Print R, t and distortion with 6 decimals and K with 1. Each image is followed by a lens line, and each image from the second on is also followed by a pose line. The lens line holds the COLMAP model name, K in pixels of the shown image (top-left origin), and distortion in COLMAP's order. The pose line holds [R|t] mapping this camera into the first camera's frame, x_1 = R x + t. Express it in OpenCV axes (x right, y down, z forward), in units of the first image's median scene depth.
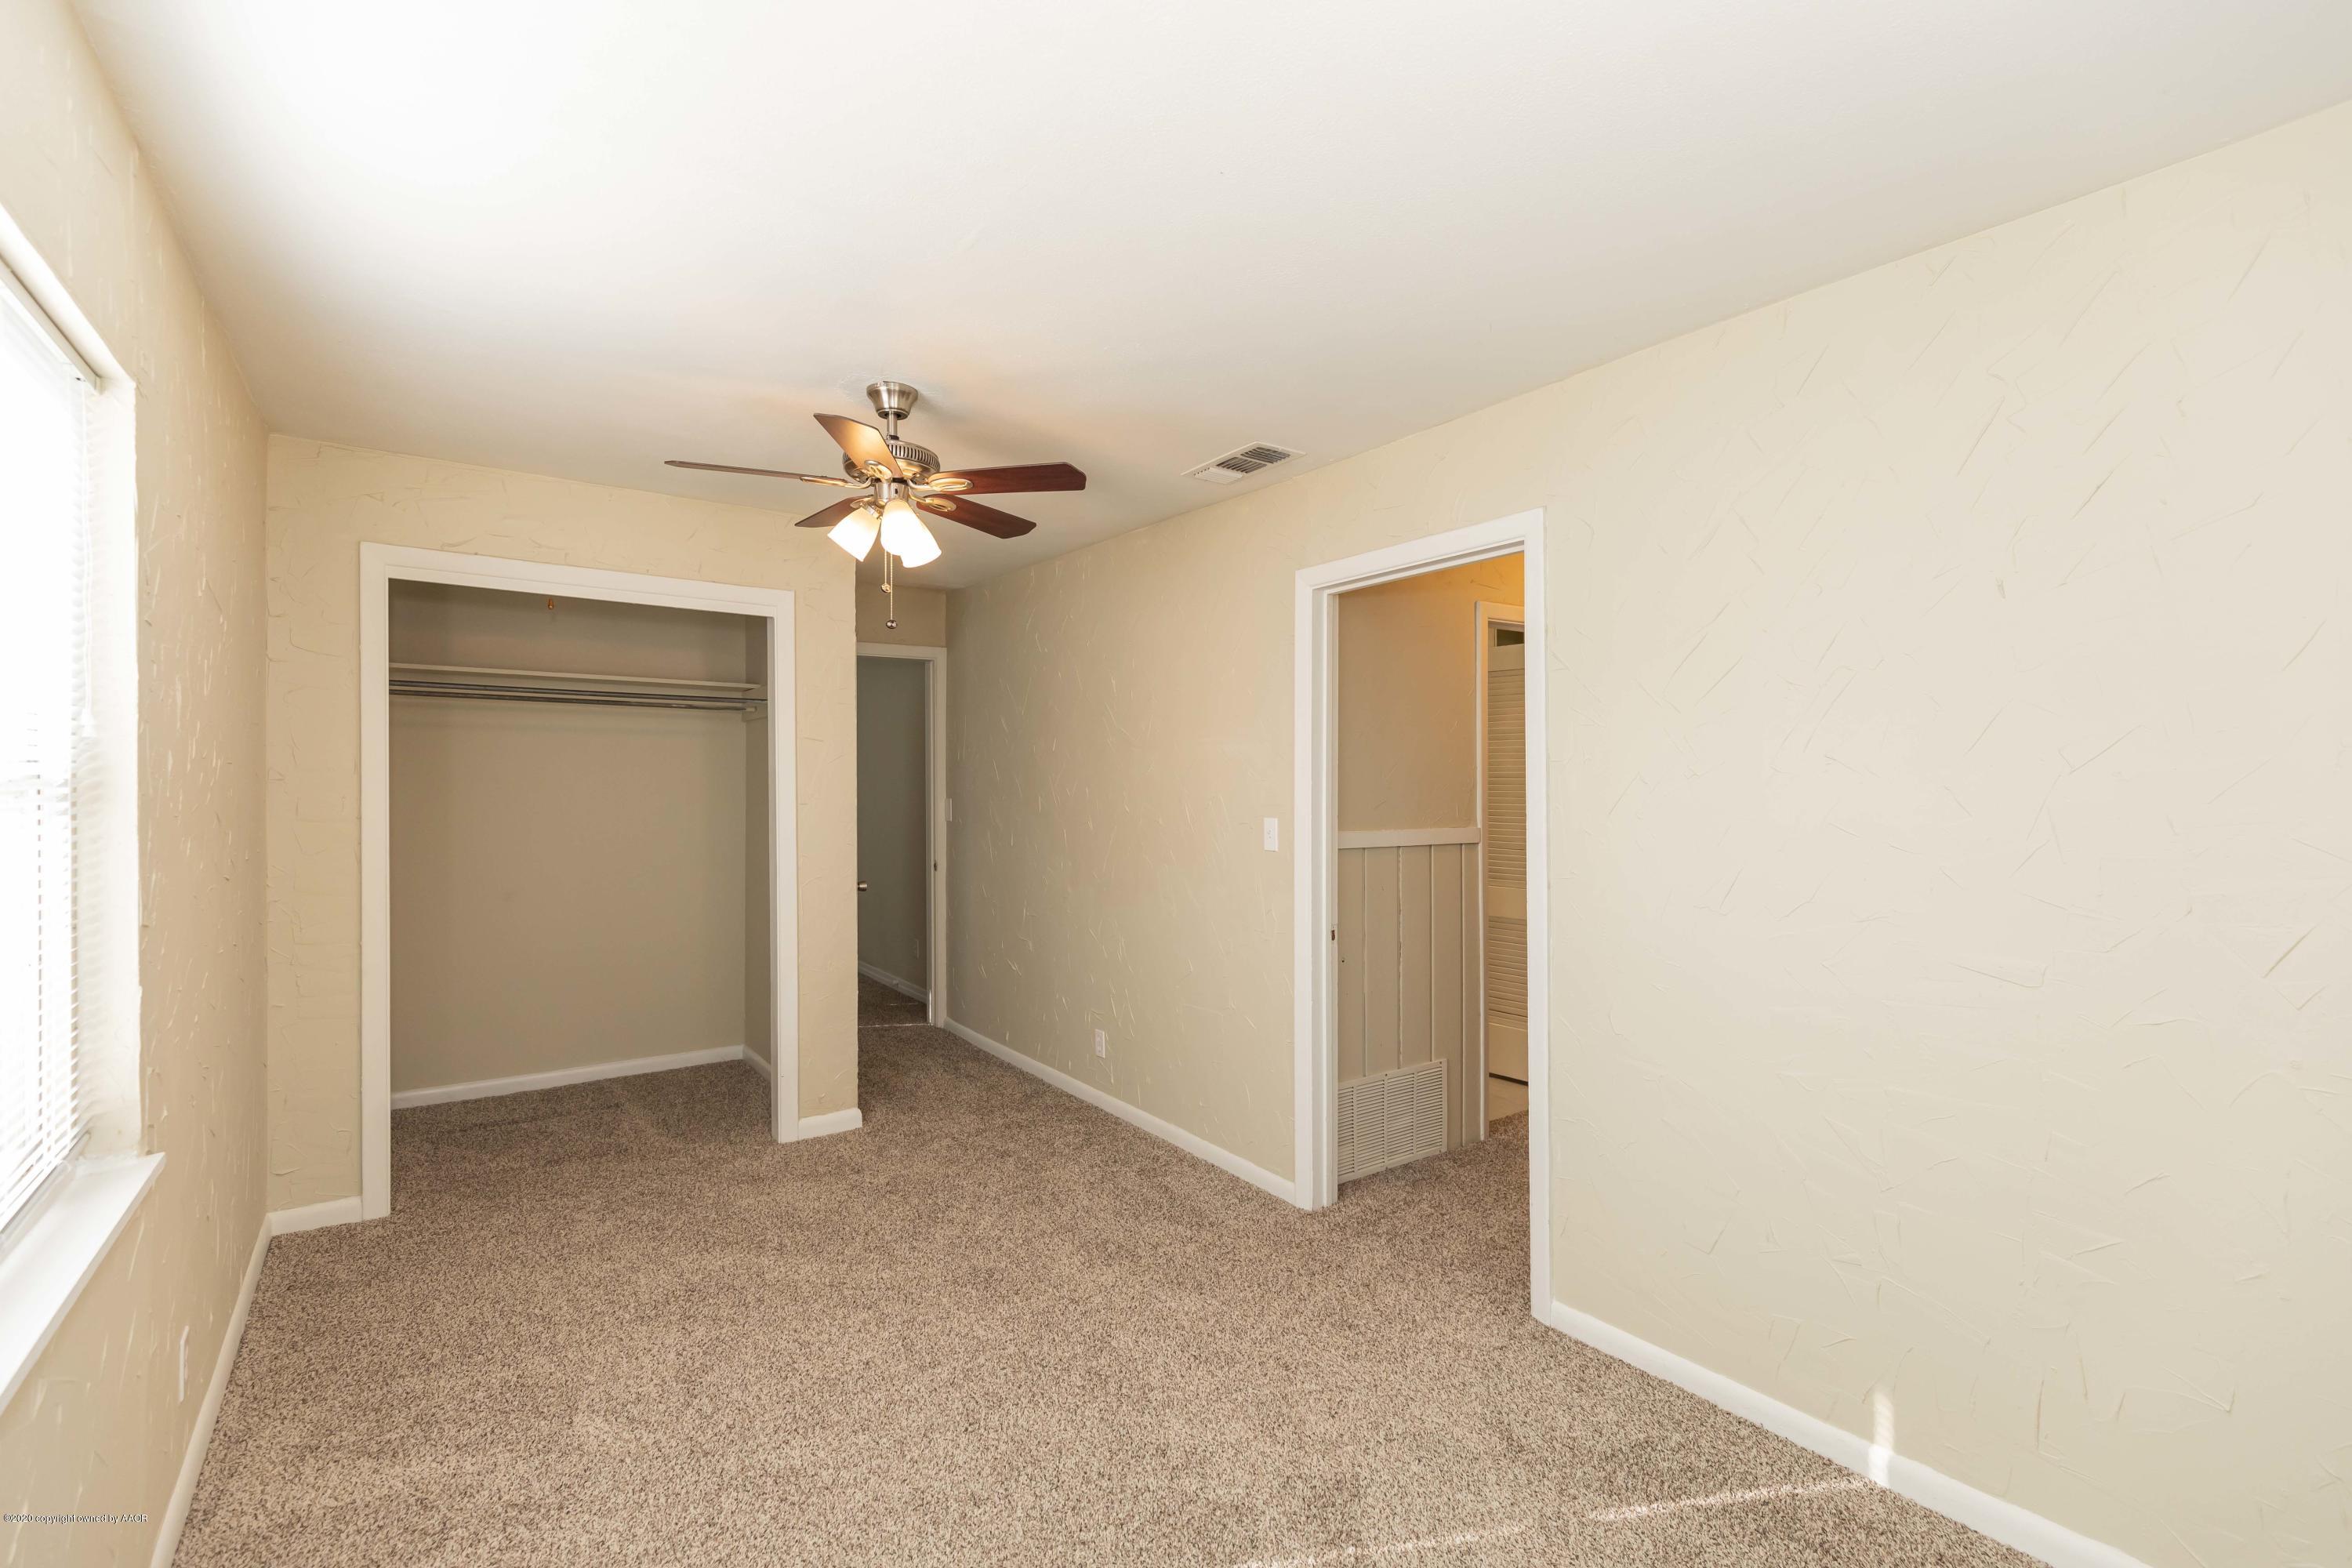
lens RADIAL K [[1050.1, 0, 1188.9], [0, 1050.1, 776.1], [0, 0, 1]] dist [0.004899, 0.000610]
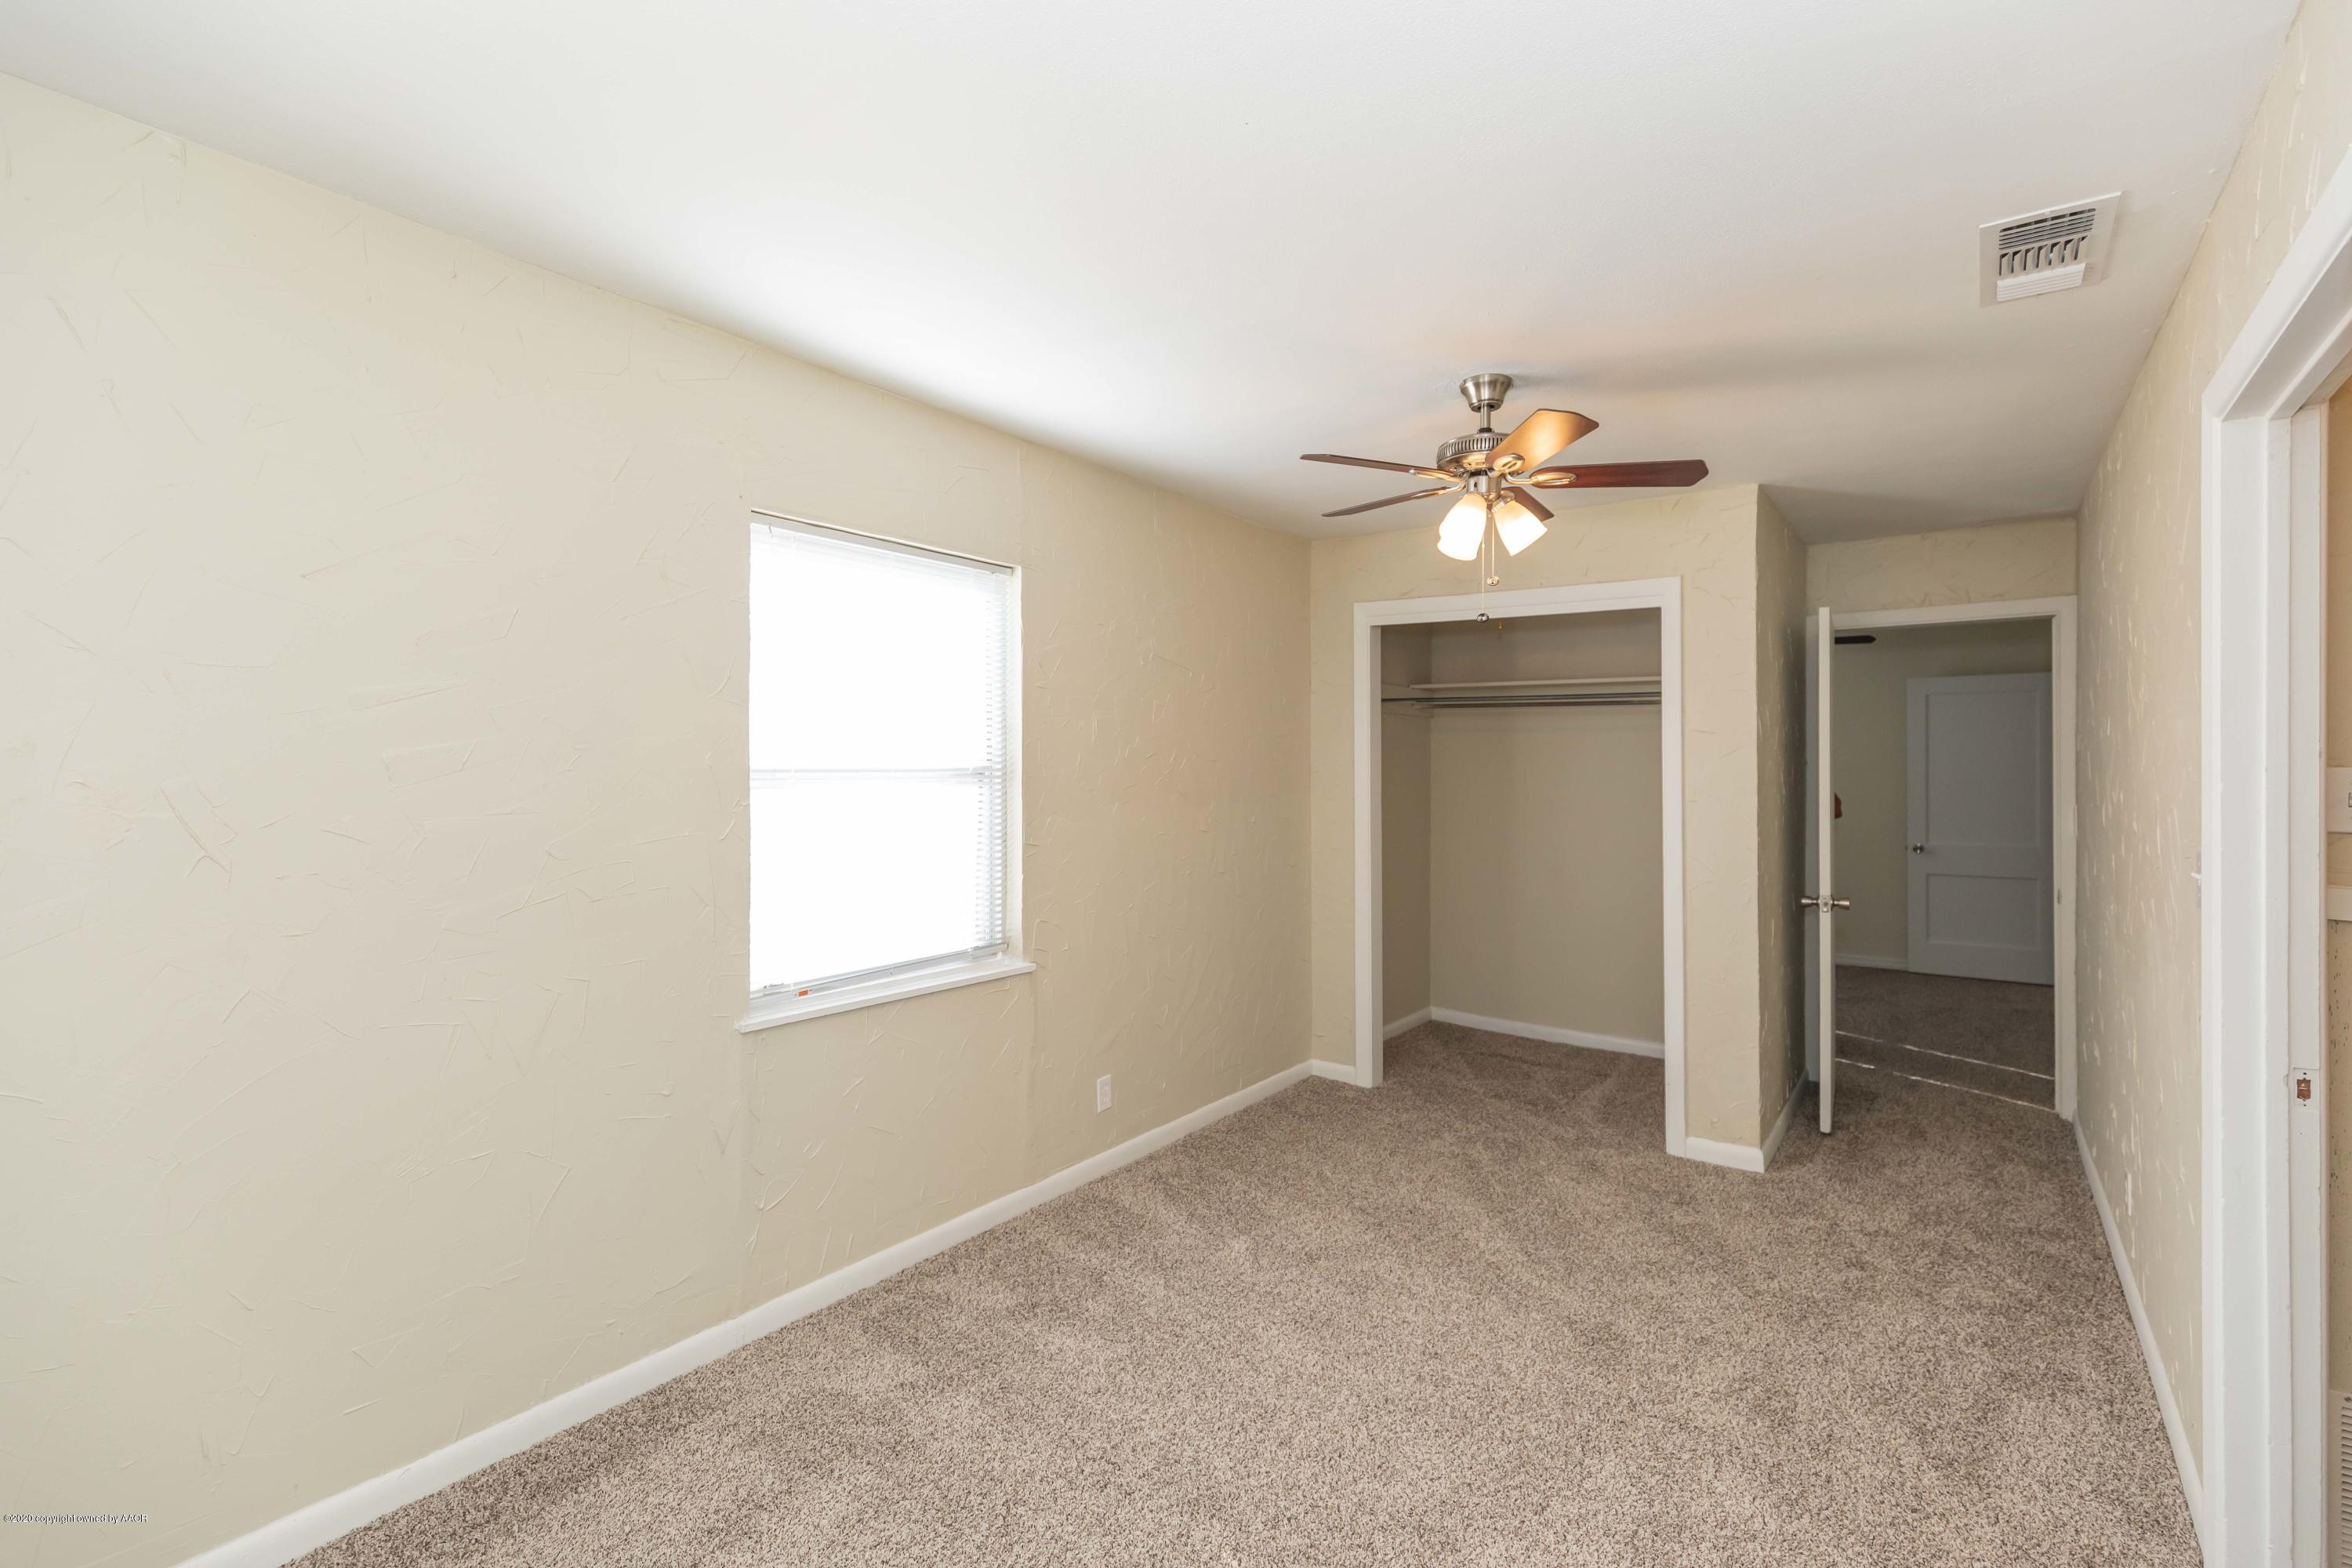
lens RADIAL K [[1050.1, 0, 1182.8], [0, 1050.1, 777.1], [0, 0, 1]] dist [0.004899, 0.000610]
pose [[0.305904, 0.008848, -0.952021, 0.414551], [-0.005581, 0.999956, 0.007500, 0.000628], [0.952046, 0.003019, 0.305940, 0.301853]]
